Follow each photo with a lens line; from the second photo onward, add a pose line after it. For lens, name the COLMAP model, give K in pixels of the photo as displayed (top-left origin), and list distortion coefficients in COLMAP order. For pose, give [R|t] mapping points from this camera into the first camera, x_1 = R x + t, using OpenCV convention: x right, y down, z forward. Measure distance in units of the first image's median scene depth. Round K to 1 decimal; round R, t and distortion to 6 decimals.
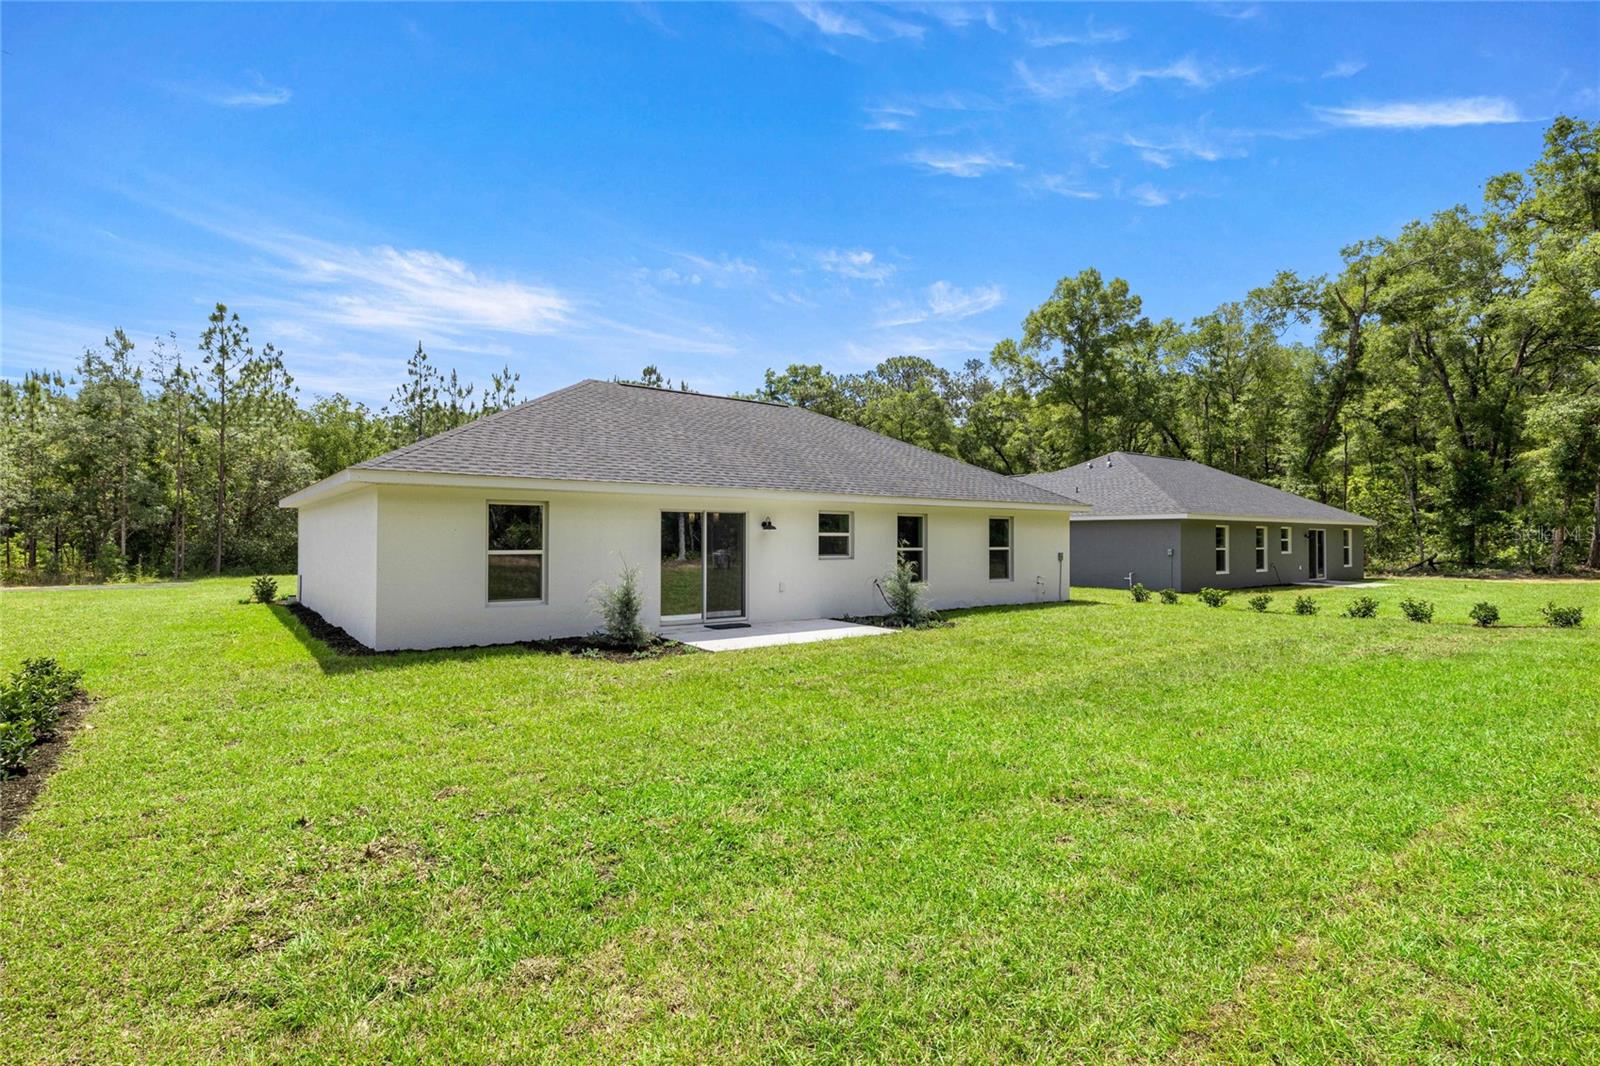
lens RADIAL K [[785.6, 0, 800.0], [0, 785.6, 533.0], [0, 0, 1]] dist [-0.000826, -0.000029]
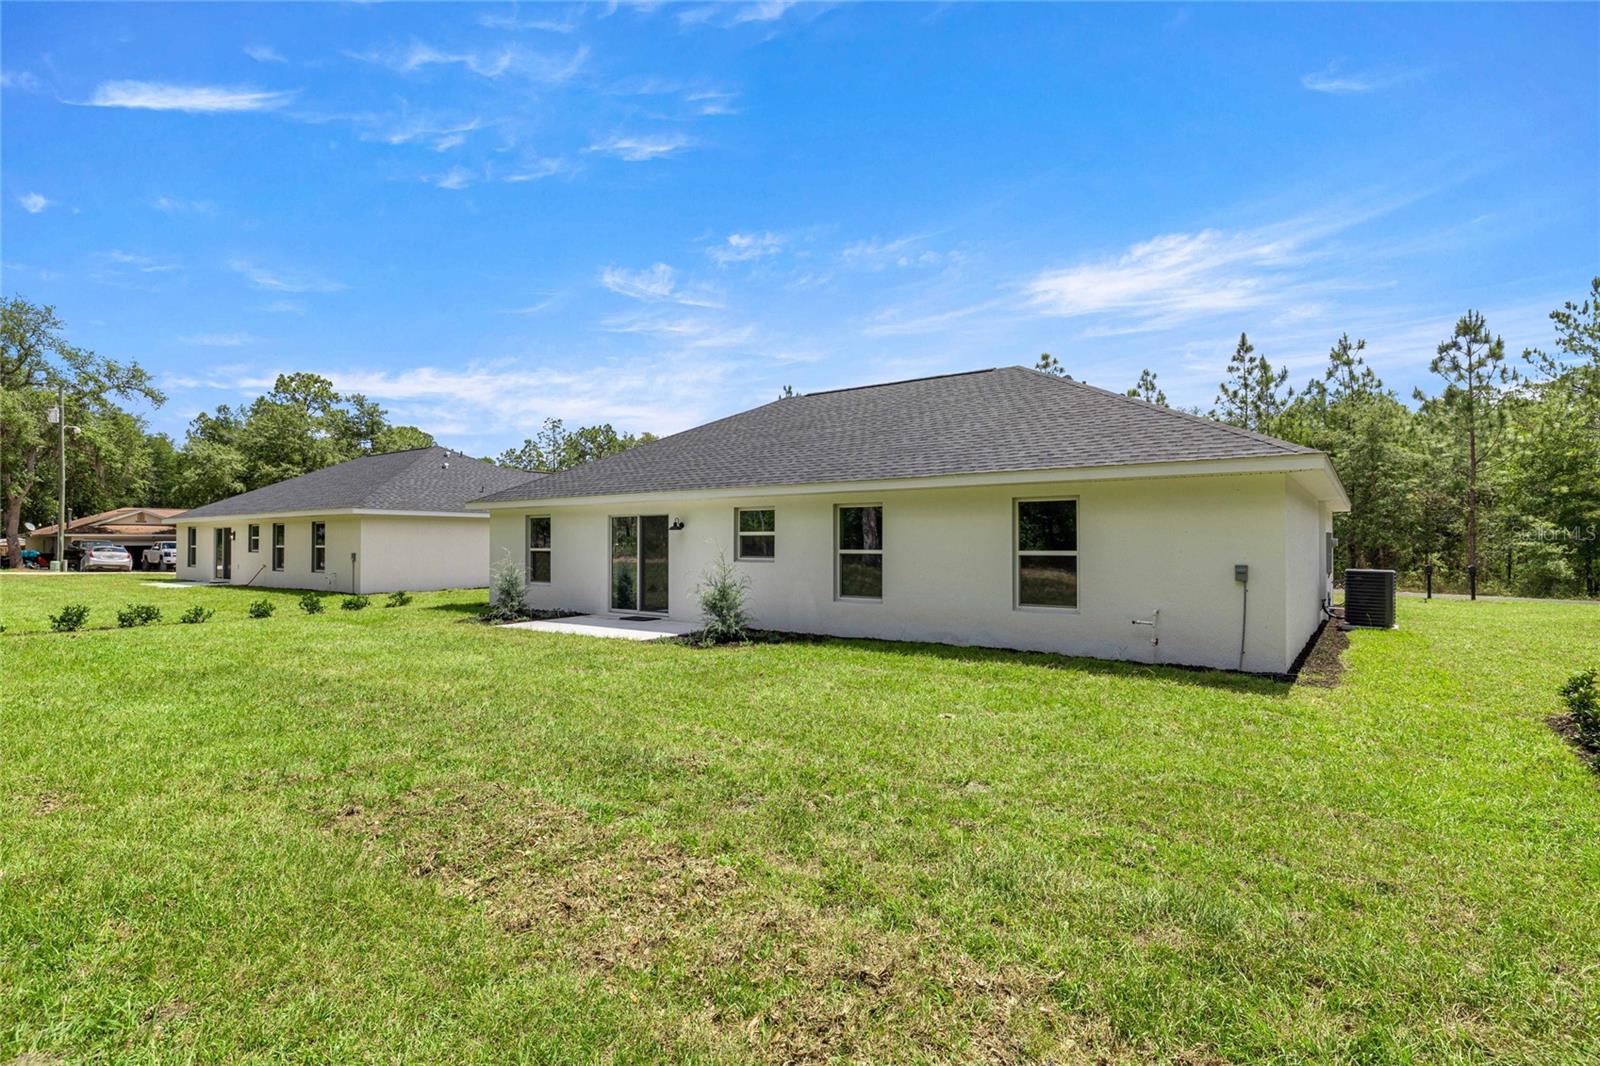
lens RADIAL K [[785.6, 0, 800.0], [0, 785.6, 533.0], [0, 0, 1]] dist [-0.000826, -0.000029]
pose [[0.268867, -0.017169, -0.963024, 0.811523], [0.005270, 0.999852, -0.016354, 0.014392], [0.963163, -0.000678, 0.268917, 0.733086]]
